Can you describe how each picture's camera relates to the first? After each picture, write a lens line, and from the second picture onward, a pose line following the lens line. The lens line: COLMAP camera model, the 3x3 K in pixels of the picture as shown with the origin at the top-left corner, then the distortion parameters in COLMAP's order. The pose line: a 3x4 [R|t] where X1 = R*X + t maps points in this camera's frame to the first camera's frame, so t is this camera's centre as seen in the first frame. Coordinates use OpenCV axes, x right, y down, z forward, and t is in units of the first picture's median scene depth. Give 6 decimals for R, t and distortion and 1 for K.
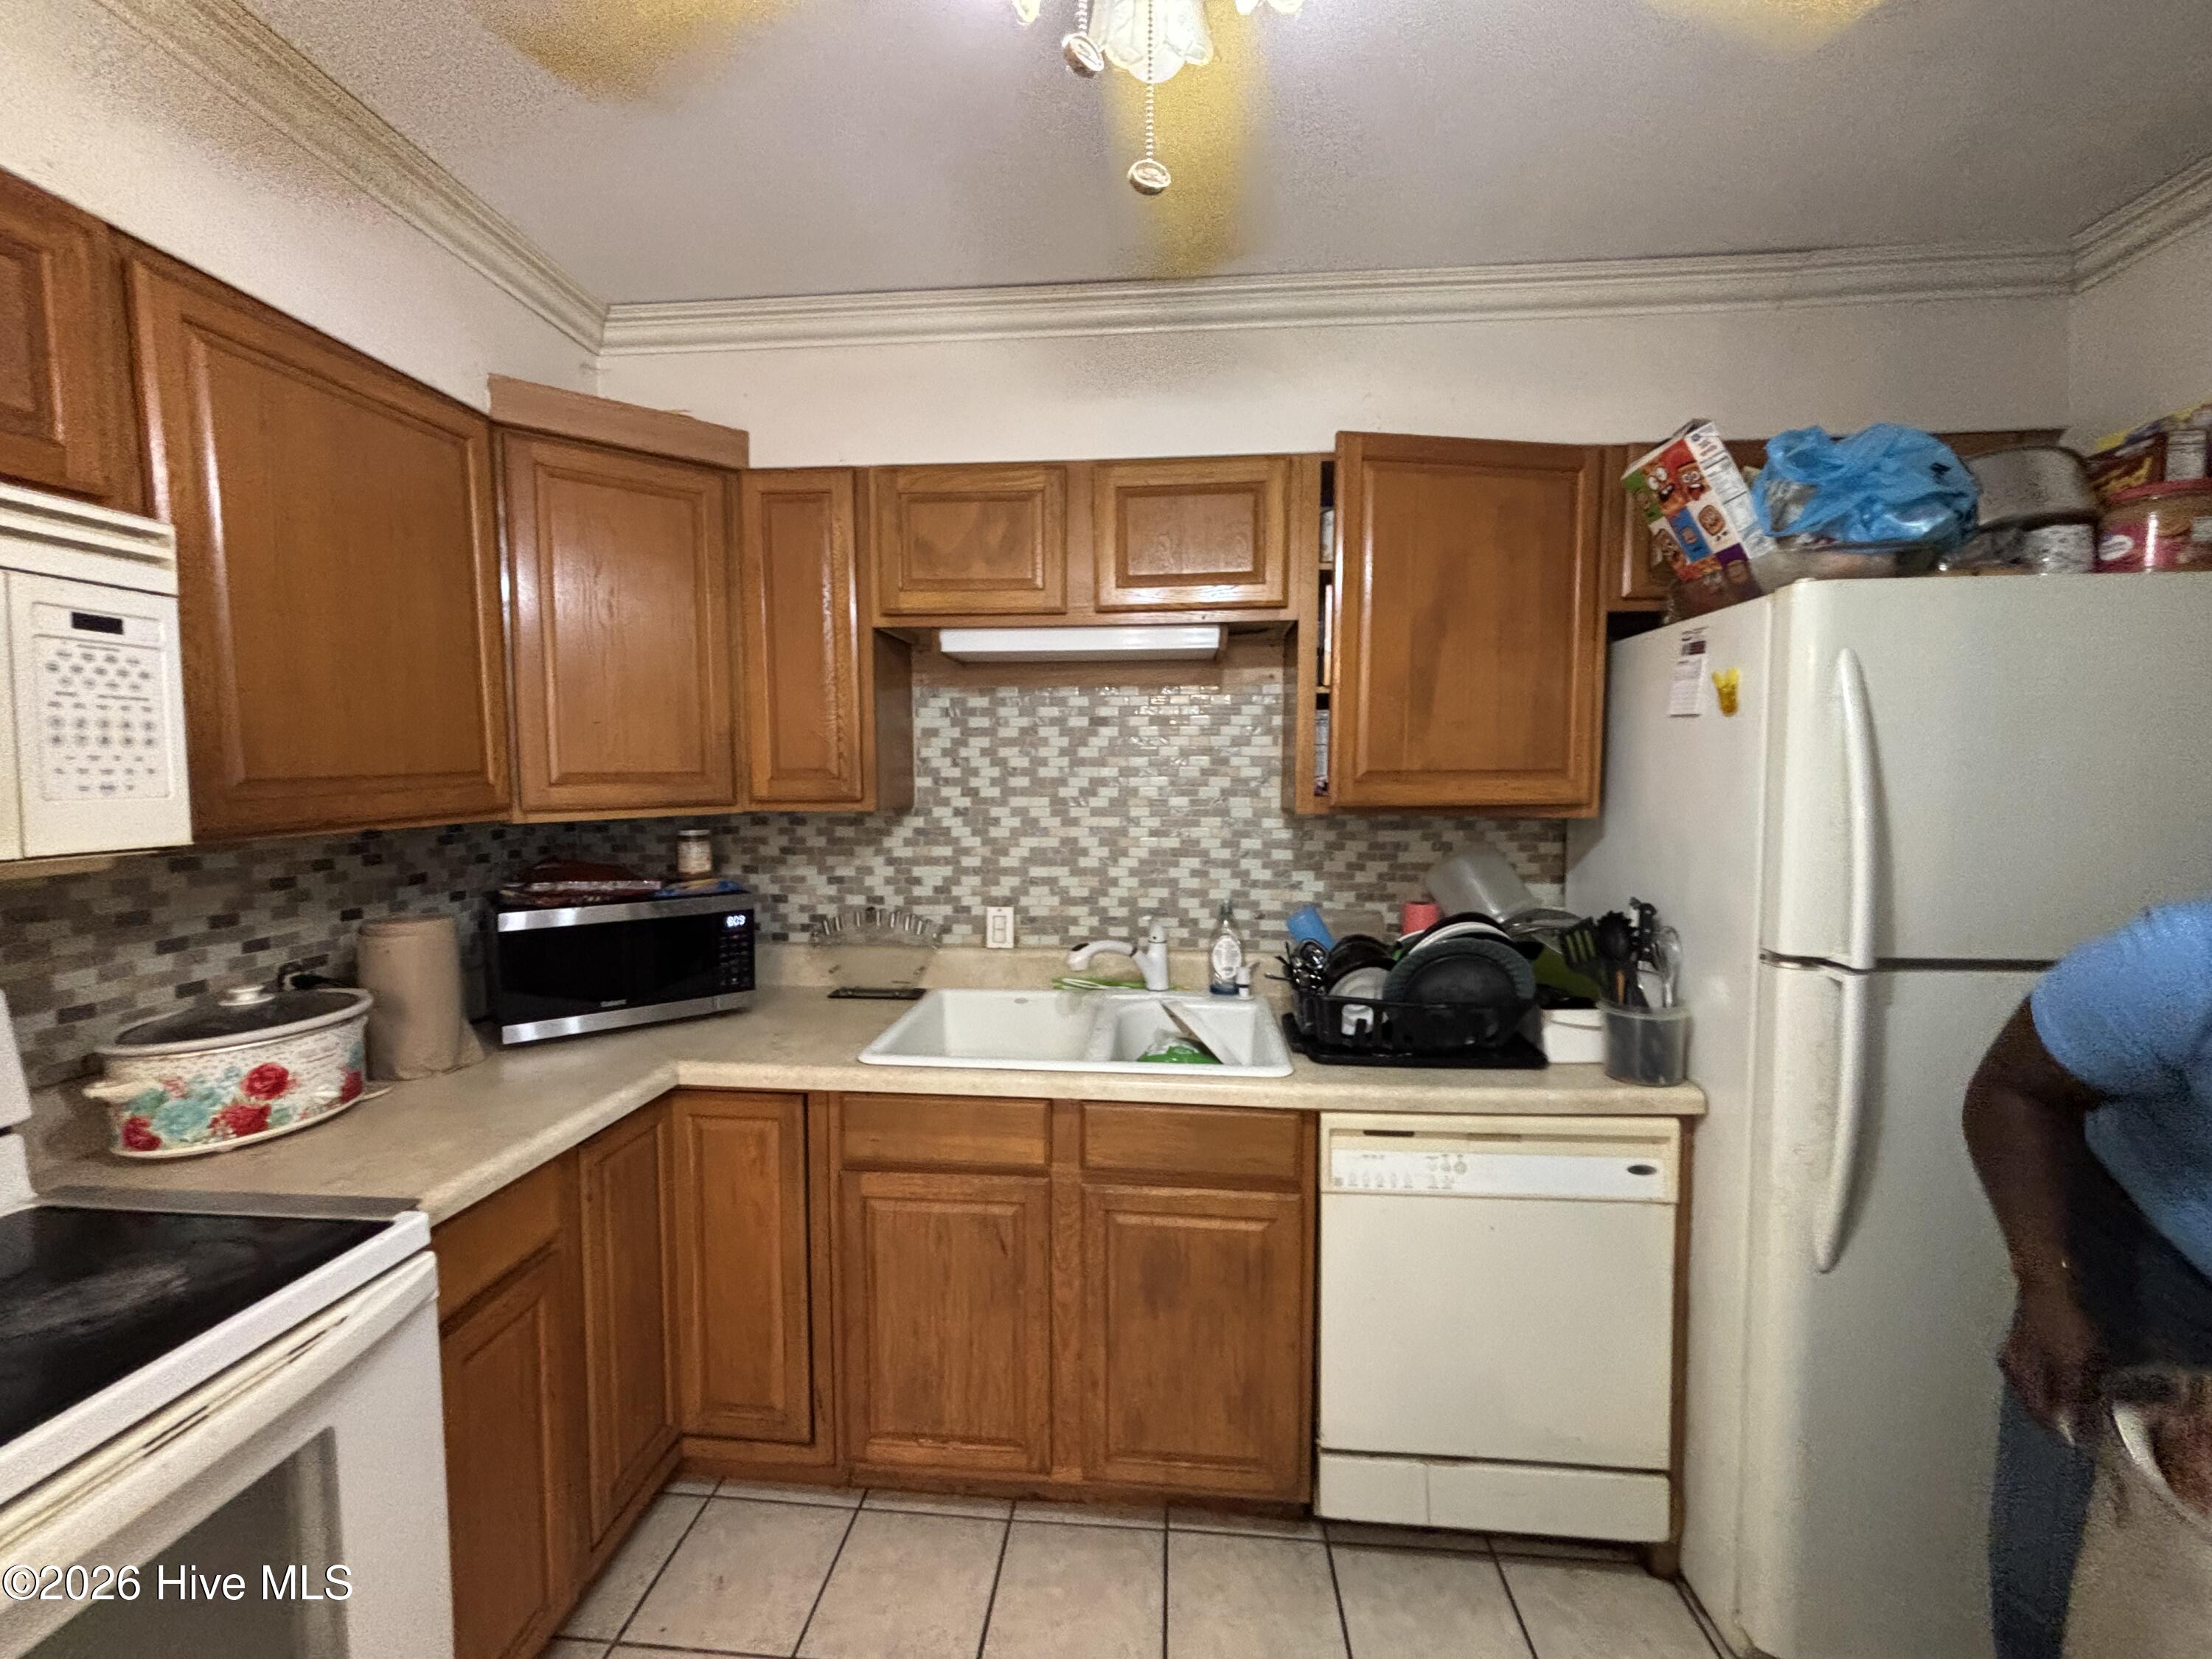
lens RADIAL K [[884.7, 0, 1106.0], [0, 884.7, 829.5], [0, 0, 1]] dist [-0.001127, -0.017834]
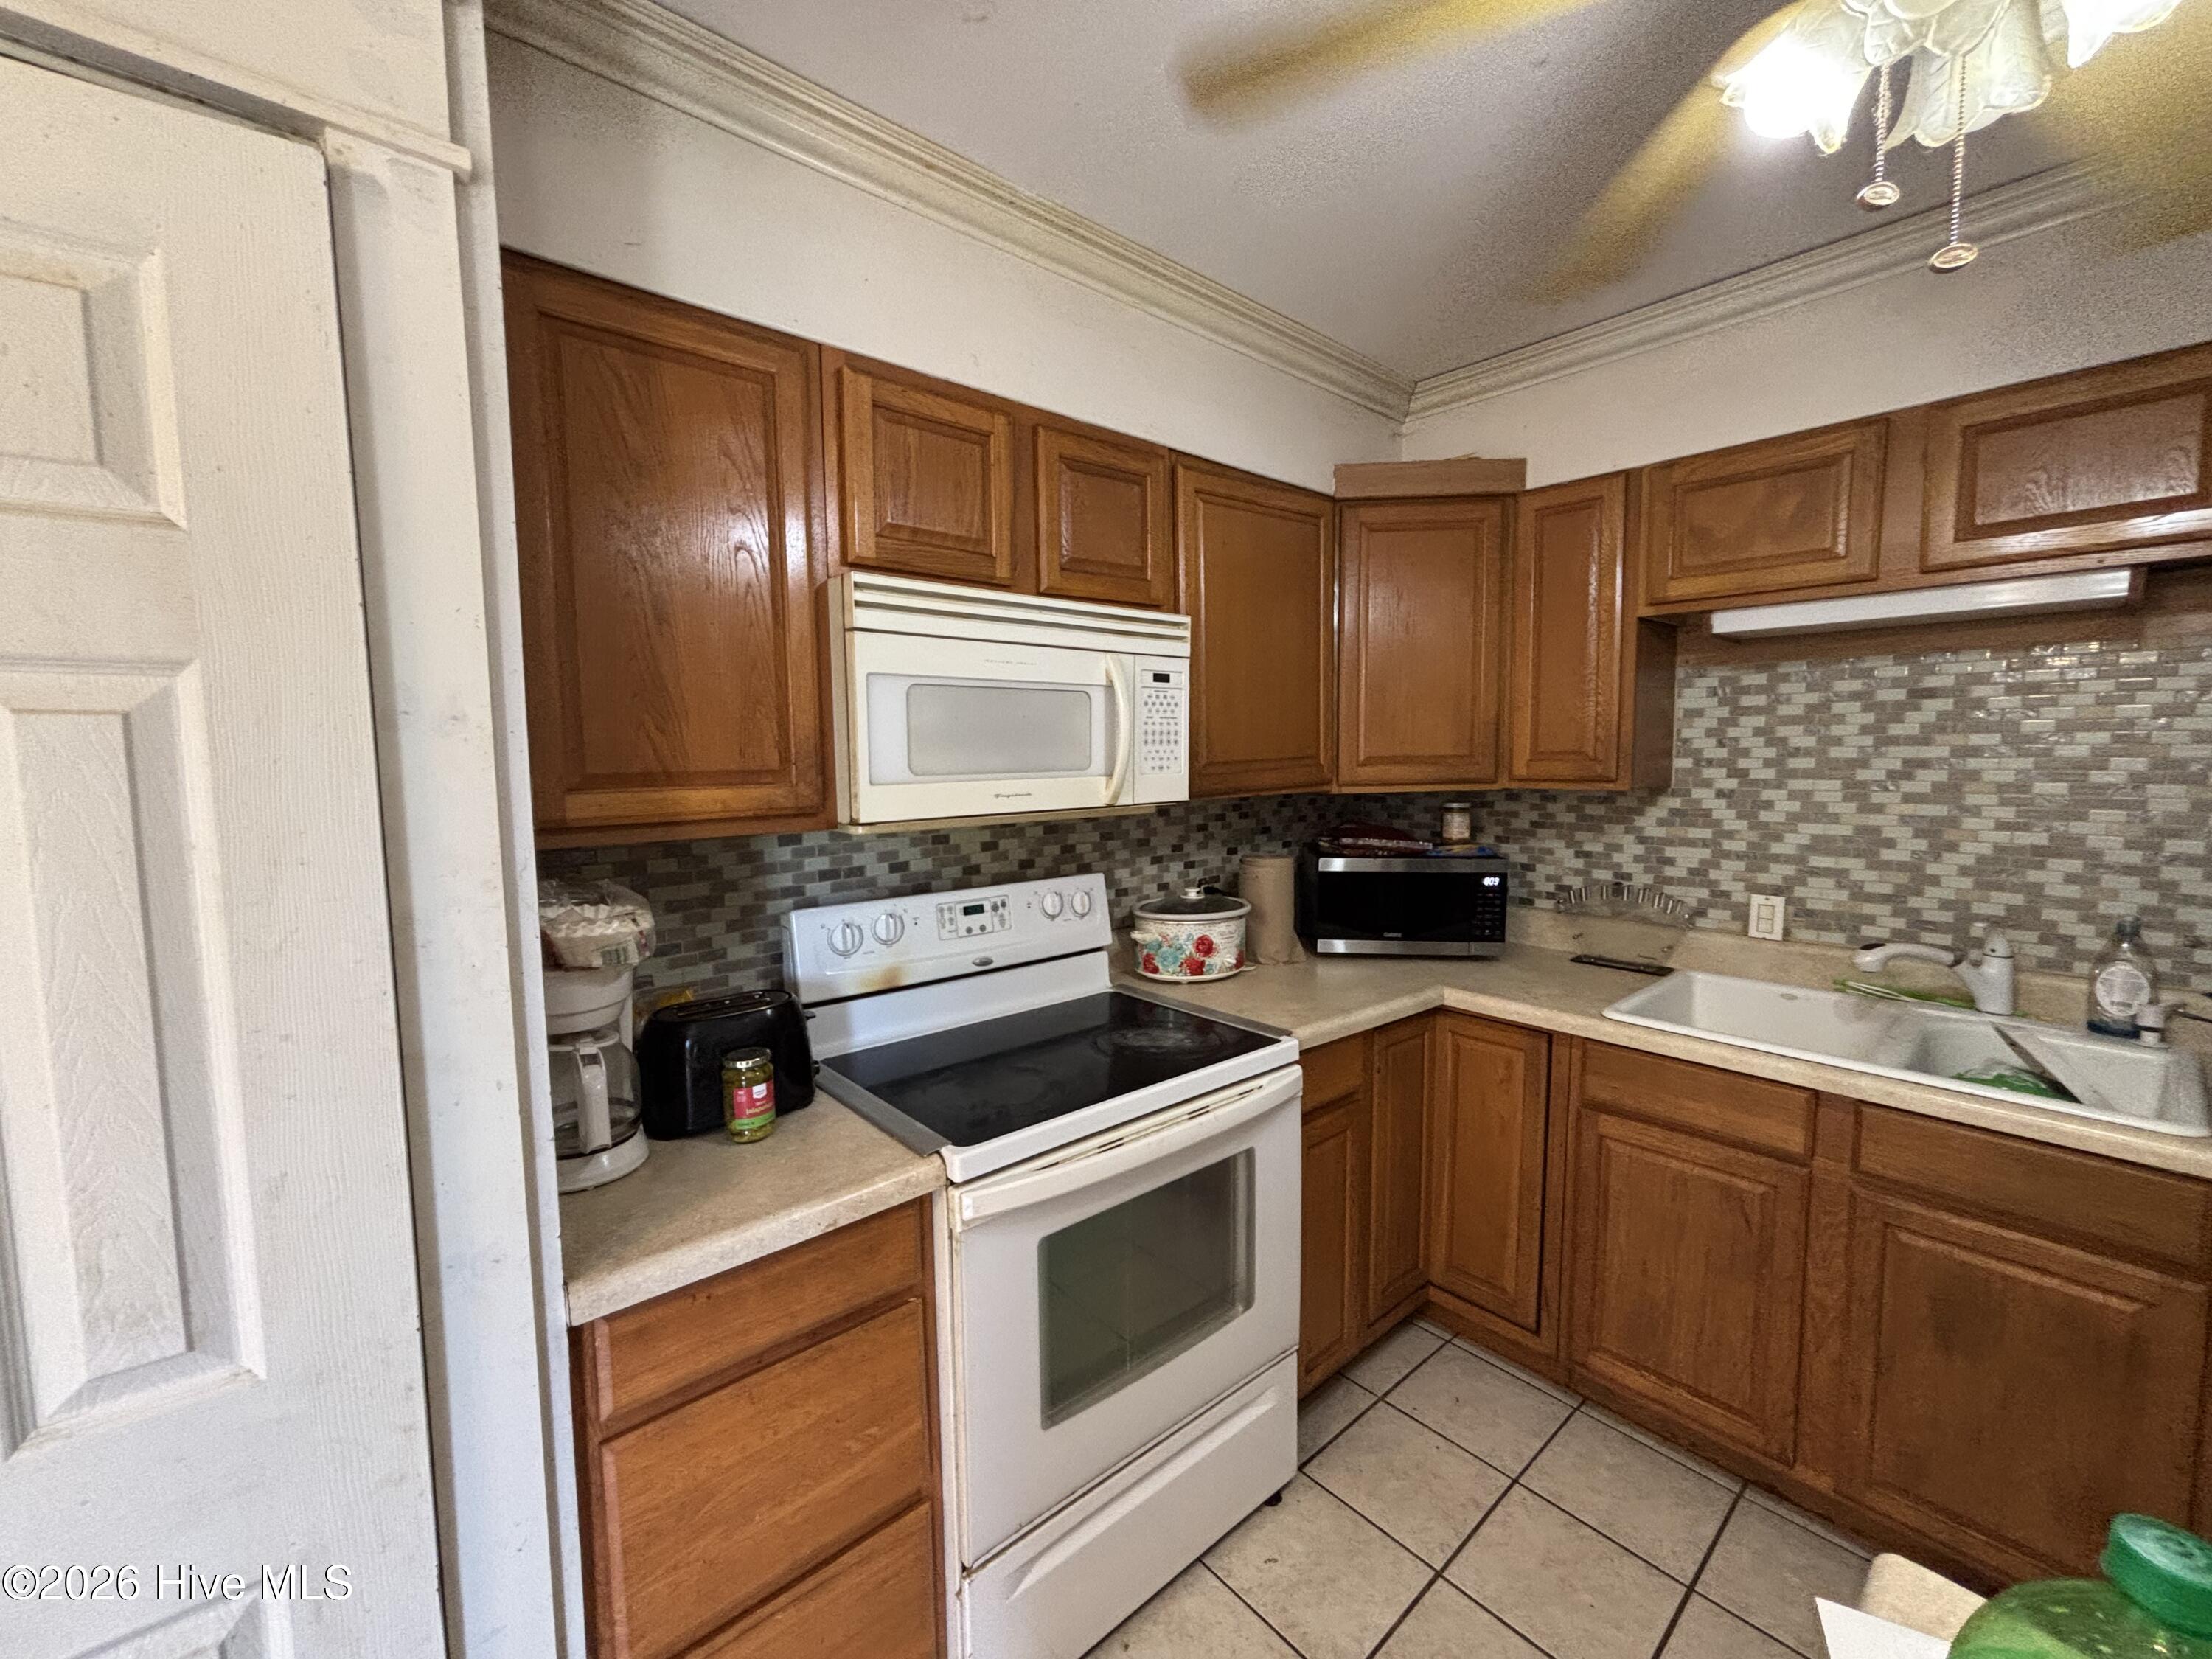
lens RADIAL K [[906.7, 0, 1106.0], [0, 906.7, 829.5], [0, 0, 1]] dist [-0.003258, 0.002969]
pose [[0.723627, 0.053093, -0.688146, 0.038246], [-0.038034, 0.998589, 0.037050, 0.010085], [0.689143, -0.000638, 0.724625, -0.238382]]
